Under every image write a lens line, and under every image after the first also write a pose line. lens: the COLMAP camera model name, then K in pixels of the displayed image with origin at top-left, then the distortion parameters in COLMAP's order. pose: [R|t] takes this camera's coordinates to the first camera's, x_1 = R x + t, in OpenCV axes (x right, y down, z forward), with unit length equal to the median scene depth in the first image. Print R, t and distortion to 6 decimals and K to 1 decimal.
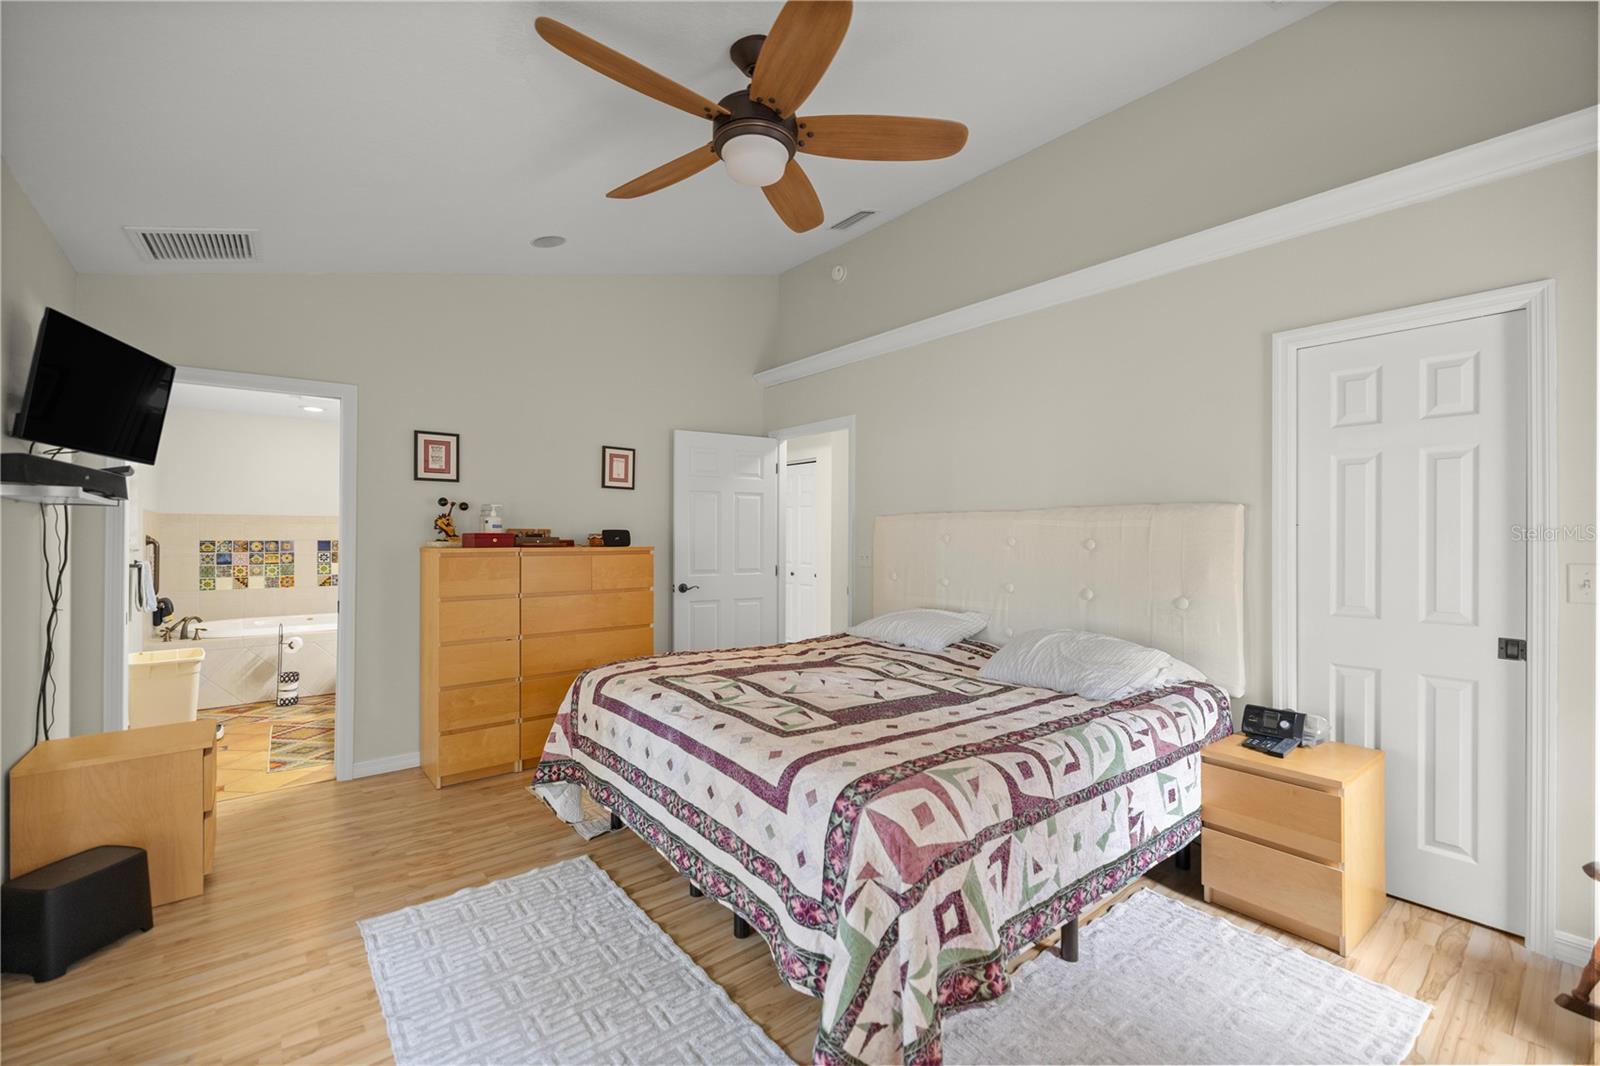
lens RADIAL K [[677.1, 0, 802.2], [0, 677.1, 533.8], [0, 0, 1]] dist [0.001378, 0.000289]
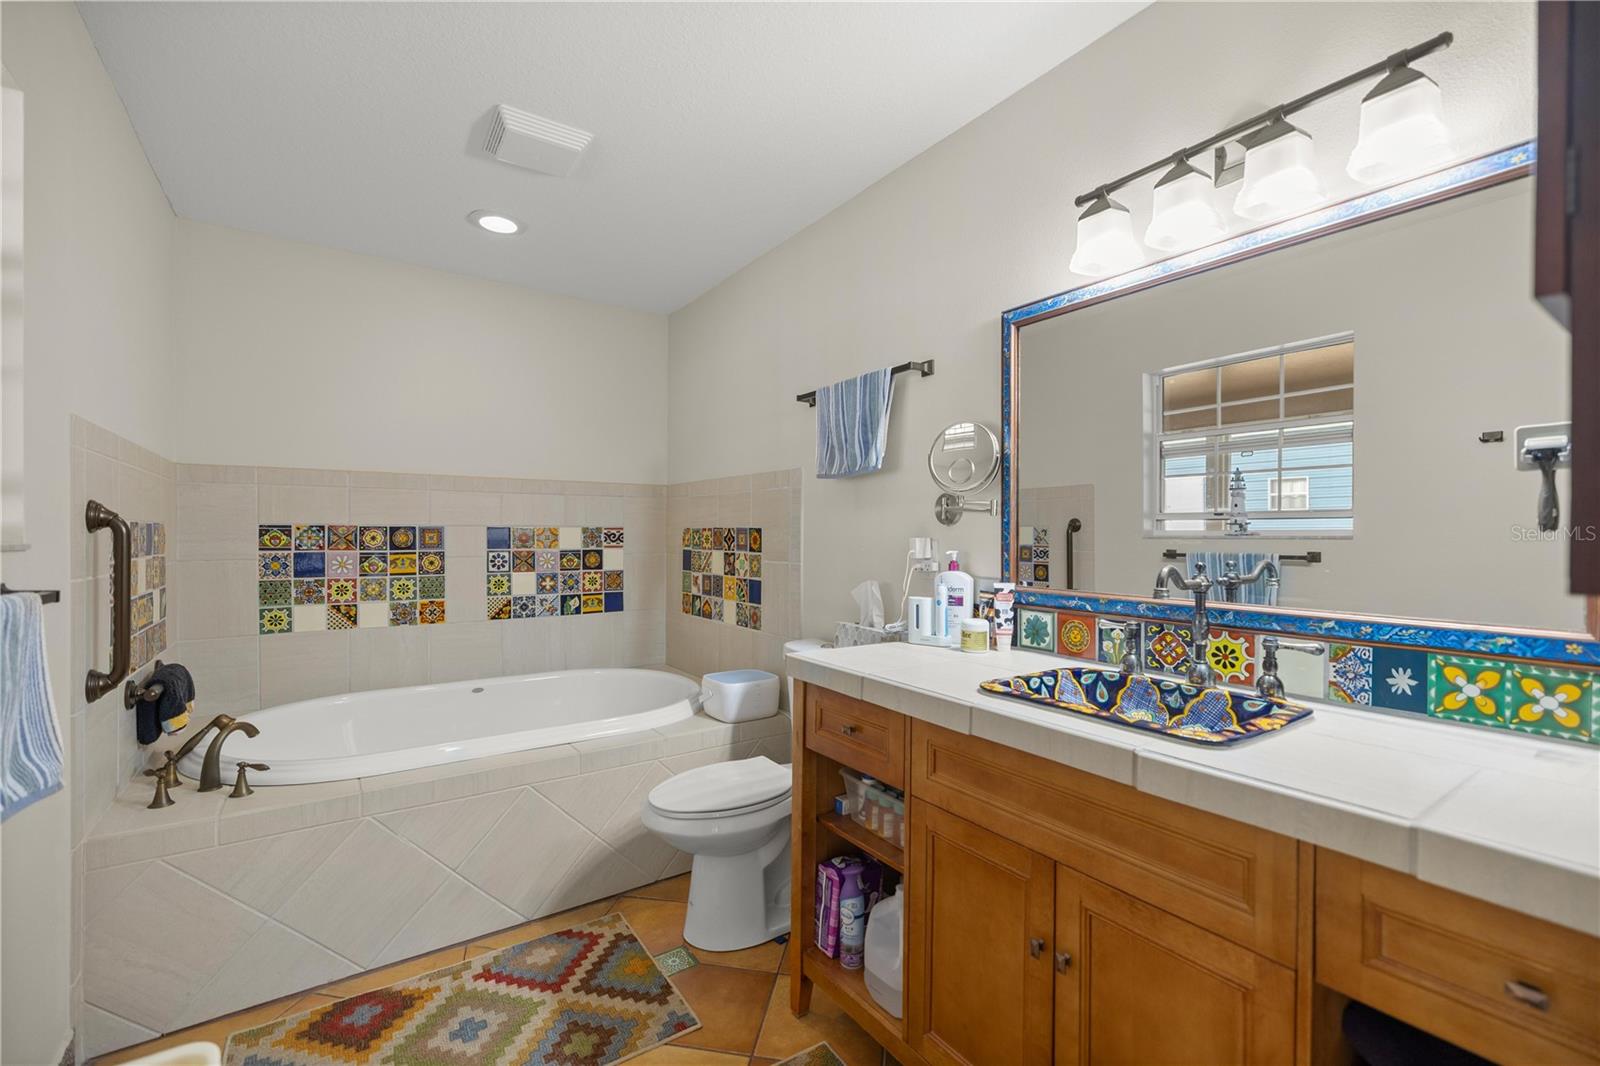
lens RADIAL K [[677.1, 0, 798.8], [0, 677.1, 534.1], [0, 0, 1]] dist [0.001378, 0.000289]
pose [[0.997298, 0.004833, -0.073307, -0.479679], [-0.004380, 0.999970, 0.006340, 0.011585], [0.073336, -0.006002, 0.997289, 0.556121]]
